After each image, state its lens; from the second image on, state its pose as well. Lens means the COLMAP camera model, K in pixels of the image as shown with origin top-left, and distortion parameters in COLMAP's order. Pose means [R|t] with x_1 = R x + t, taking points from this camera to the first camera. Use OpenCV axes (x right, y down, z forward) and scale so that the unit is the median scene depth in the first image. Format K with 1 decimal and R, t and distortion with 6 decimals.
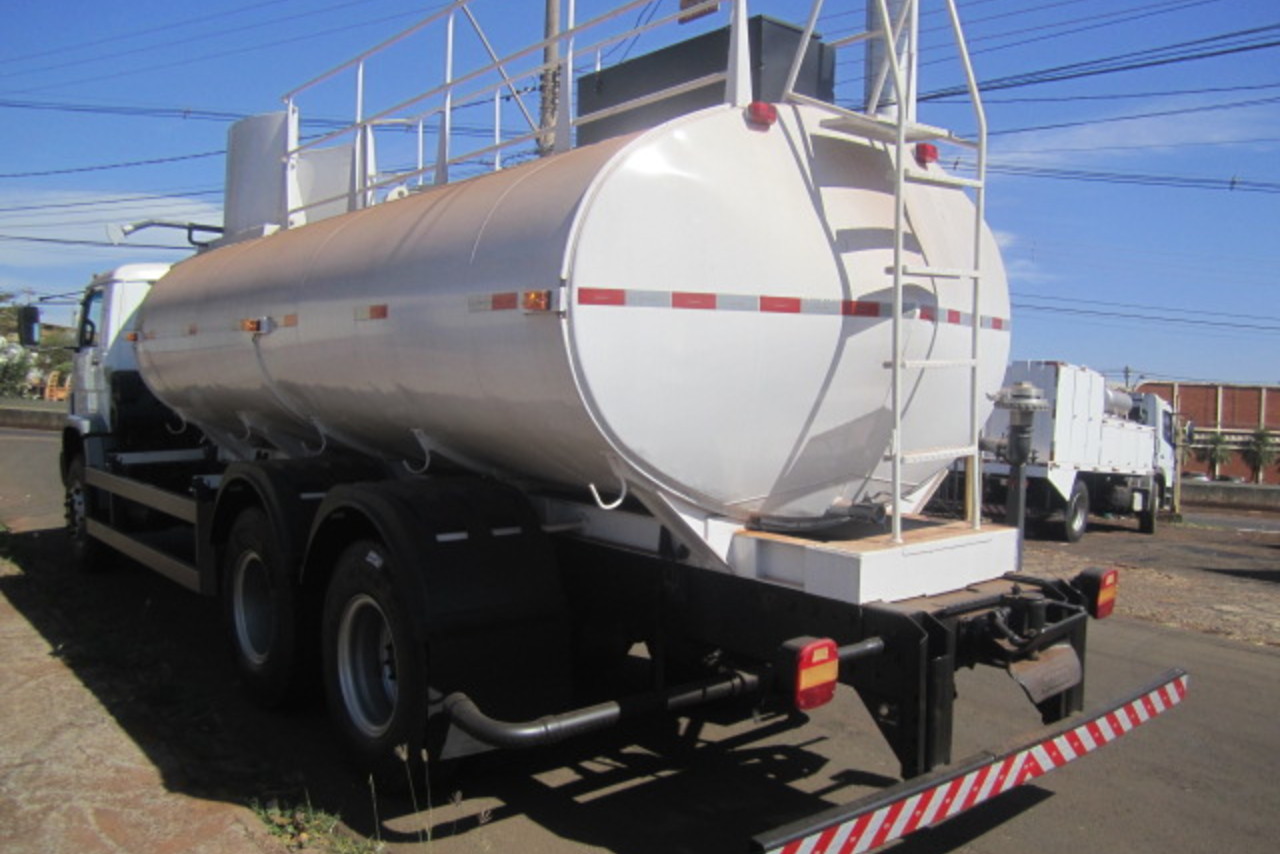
lens RADIAL K [[1057.0, 0, 640.0], [0, 1057.0, 427.0], [0, 0, 1]] dist [-0.050388, 0.009204]
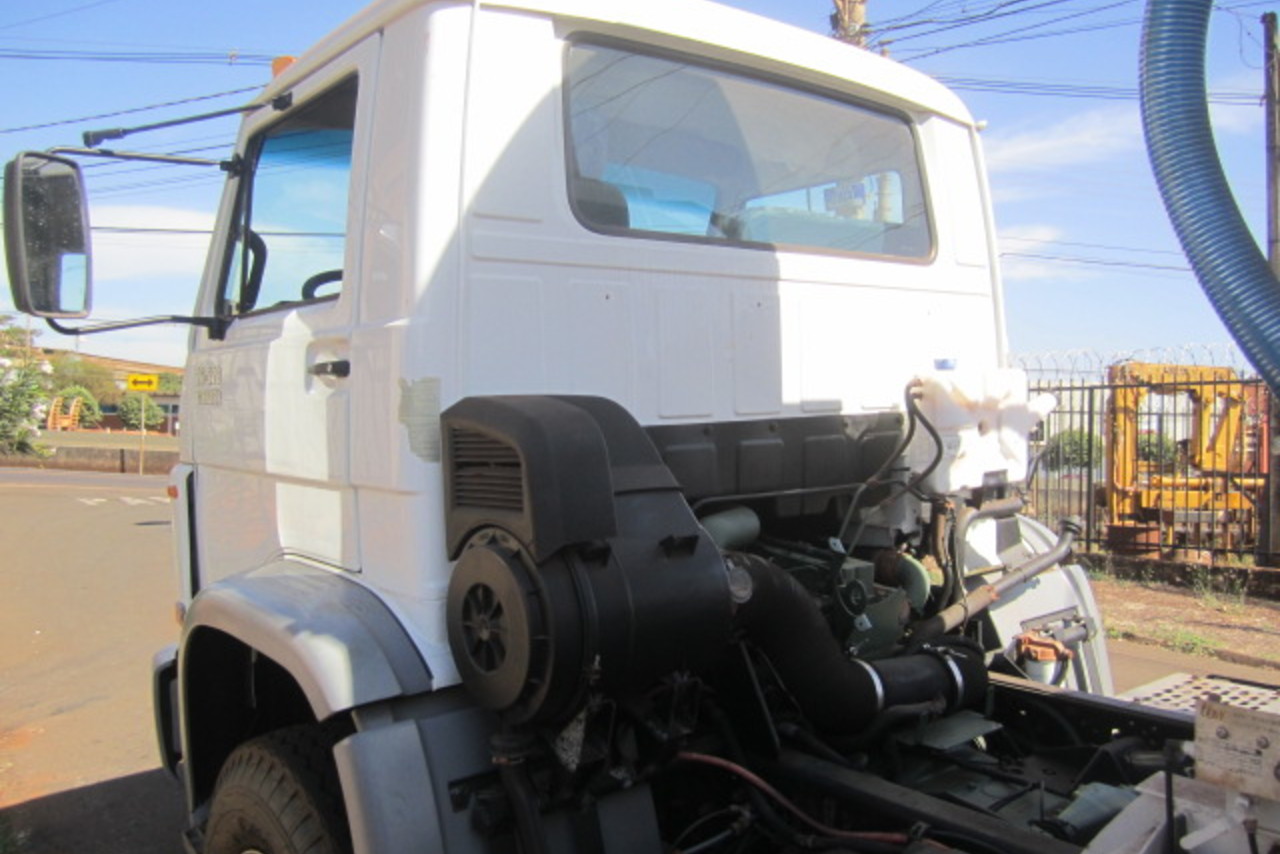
lens RADIAL K [[1061.7, 0, 640.0], [0, 1061.7, 427.0], [0, 0, 1]] dist [-0.005291, 0.000071]
pose [[0.999765, -0.019943, -0.008498, -0.421716], [0.019821, 0.999703, -0.014153, -0.040235], [0.008778, 0.013981, 0.999864, 0.710304]]
